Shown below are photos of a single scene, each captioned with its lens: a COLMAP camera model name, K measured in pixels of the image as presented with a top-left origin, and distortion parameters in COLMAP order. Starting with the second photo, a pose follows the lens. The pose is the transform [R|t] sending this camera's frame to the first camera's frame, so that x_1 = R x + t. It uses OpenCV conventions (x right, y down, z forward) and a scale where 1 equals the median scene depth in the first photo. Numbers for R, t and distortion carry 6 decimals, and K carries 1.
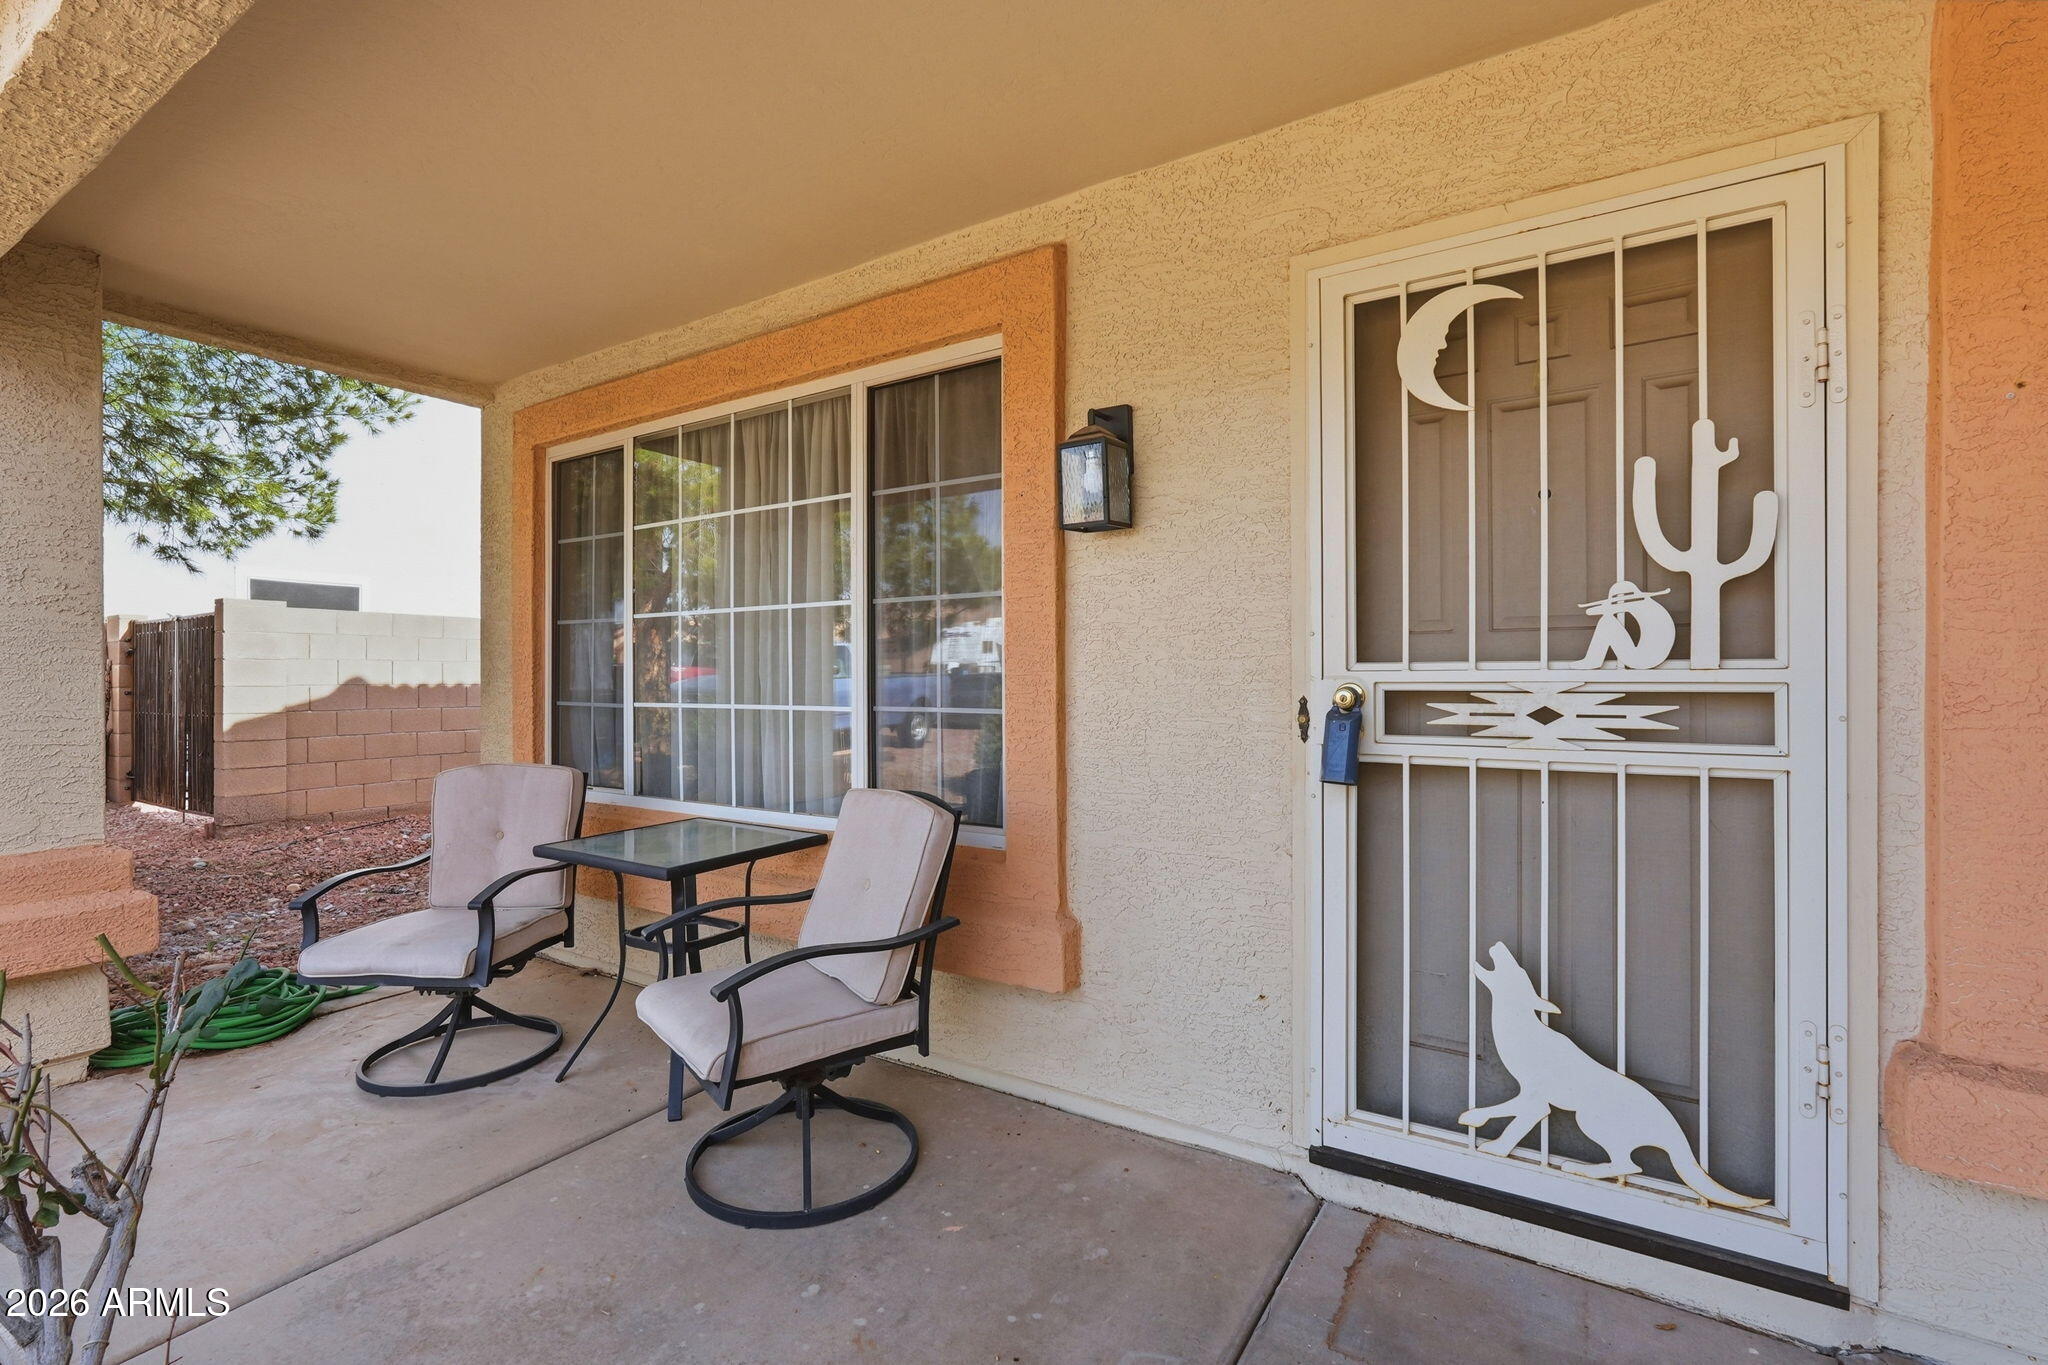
lens RADIAL K [[913.9, 0, 1023.6], [0, 913.9, 675.8], [0, 0, 1]] dist [-0.010824, 0.004311]
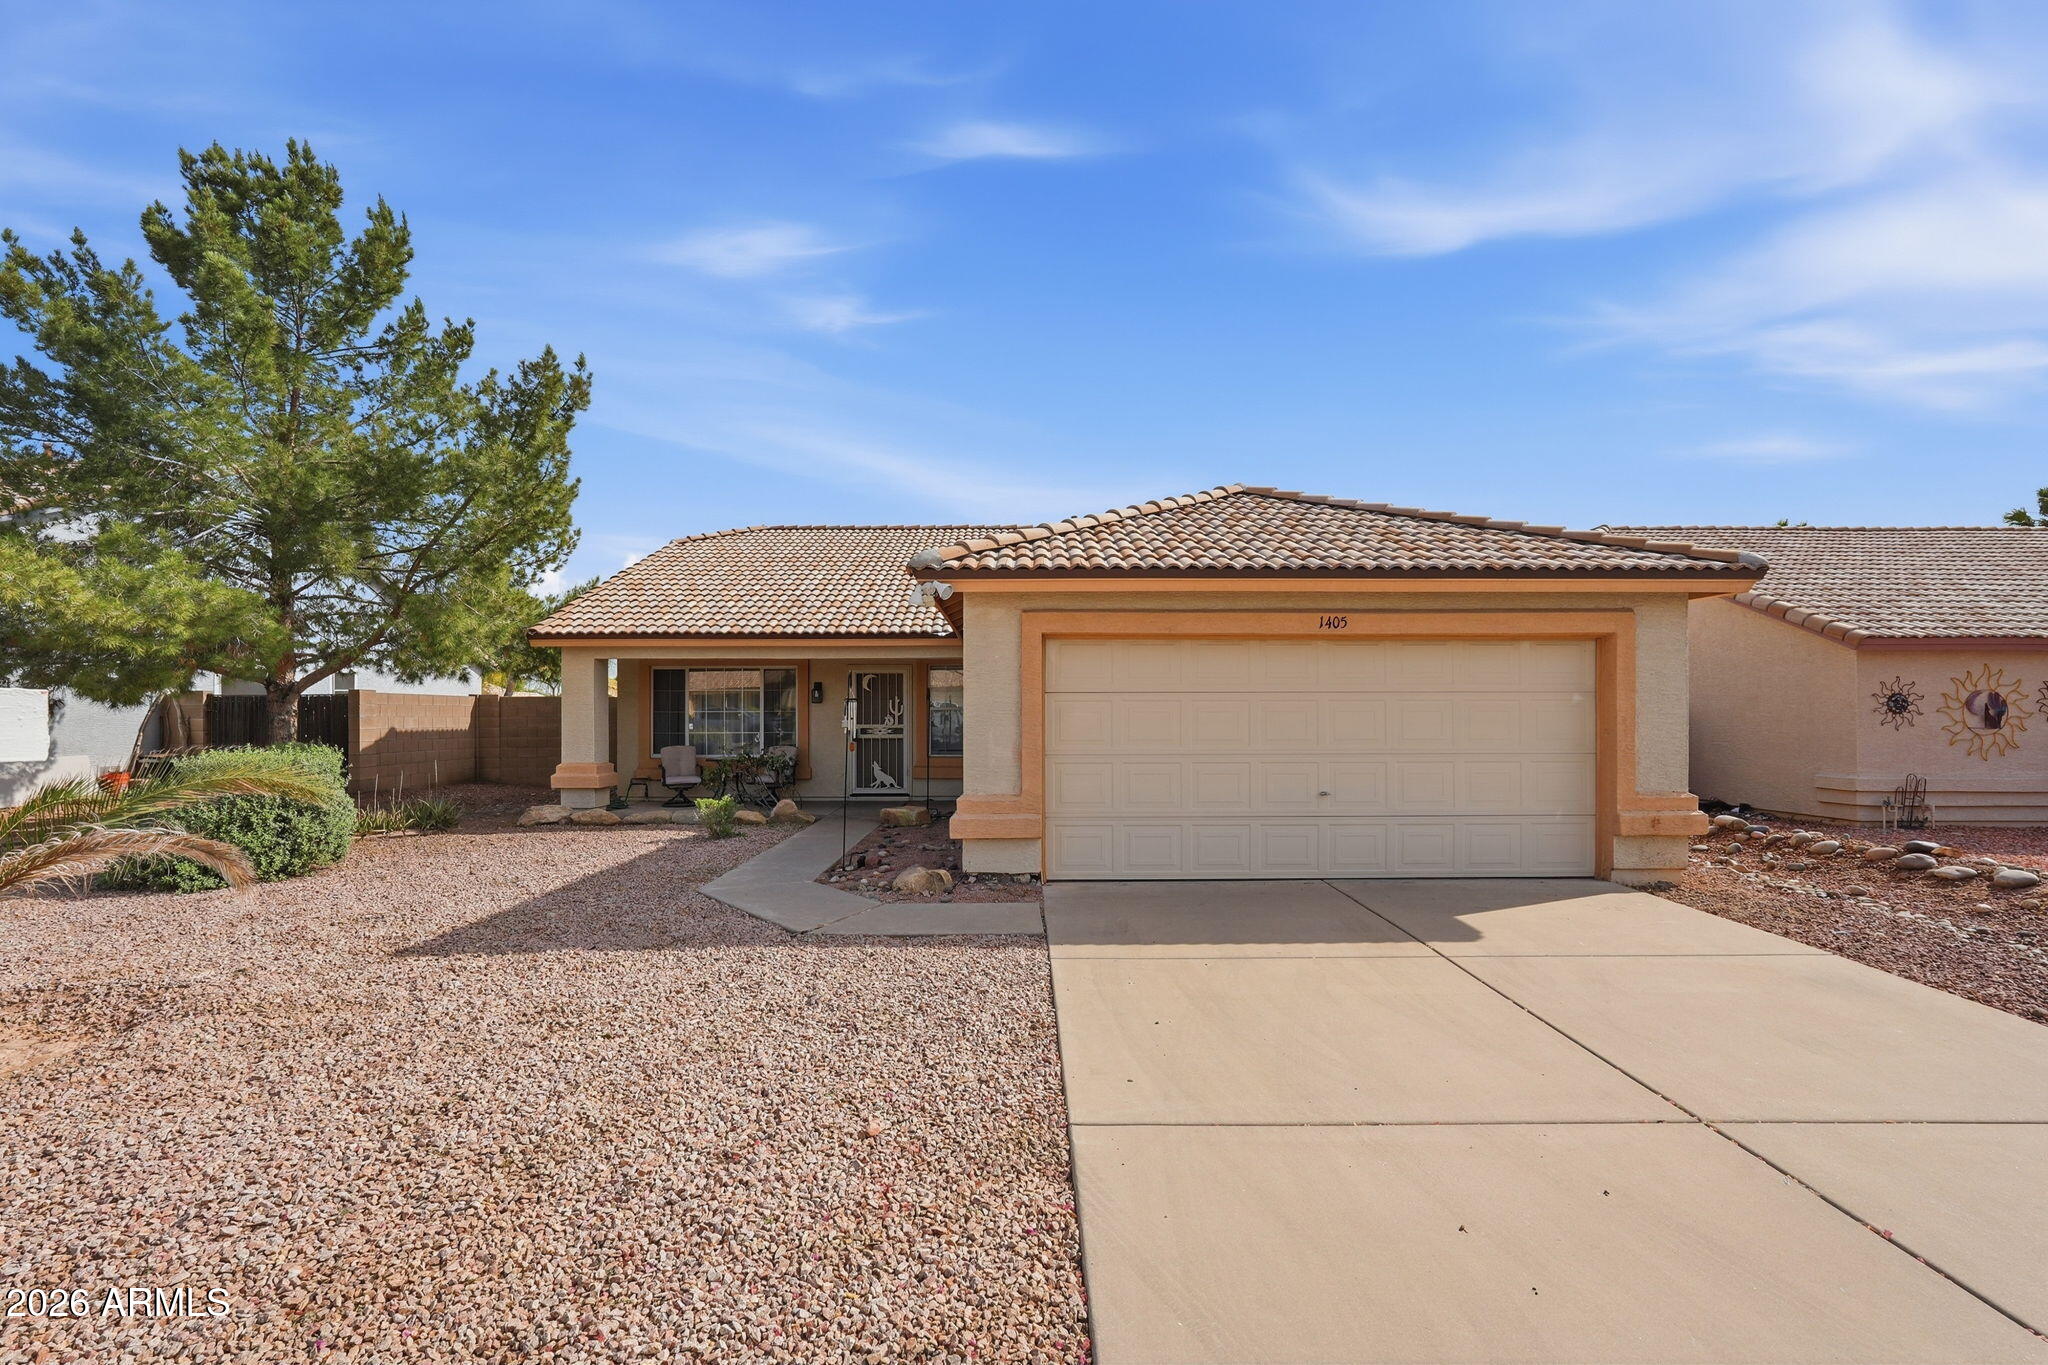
lens RADIAL K [[913.9, 0, 1040.0], [0, 913.9, 715.9], [0, 0, 1]] dist [-0.010824, 0.004311]
pose [[0.835950, 0.000041, 0.548805, -2.619886], [0.000927, 0.999998, -0.001486, -0.078446], [-0.548804, 0.001751, 0.835949, -6.394607]]
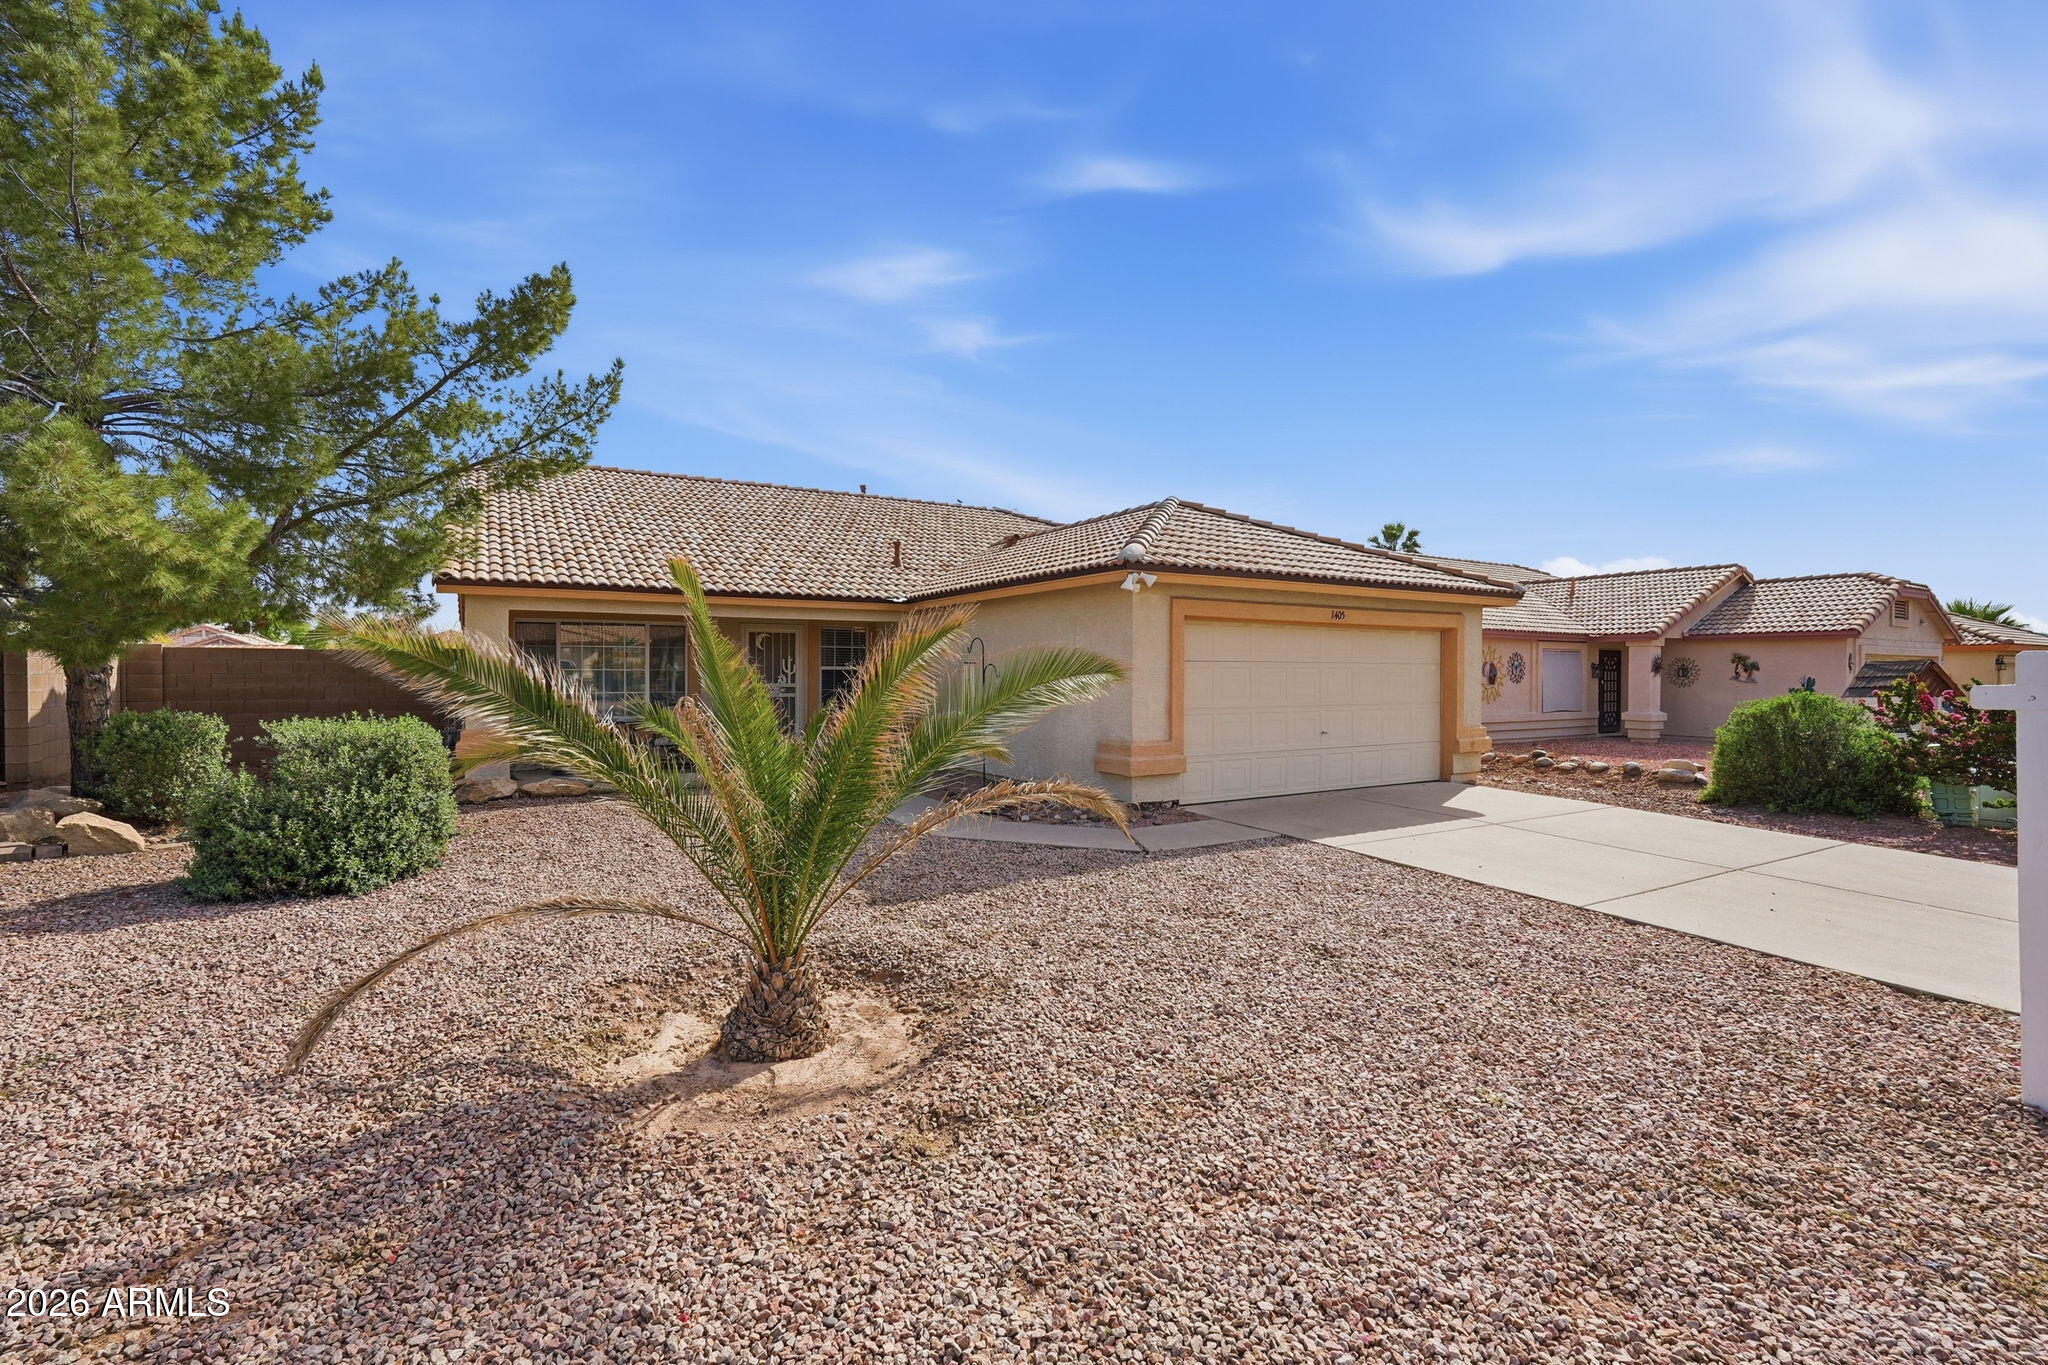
lens RADIAL K [[913.9, 0, 1027.5], [0, 913.9, 676.2], [0, 0, 1]] dist [-0.010824, 0.004311]
pose [[0.440559, -0.001863, 0.897722, -5.582521], [-0.003507, 0.999987, 0.003796, -0.117400], [-0.897717, -0.004820, 0.440547, -4.483829]]
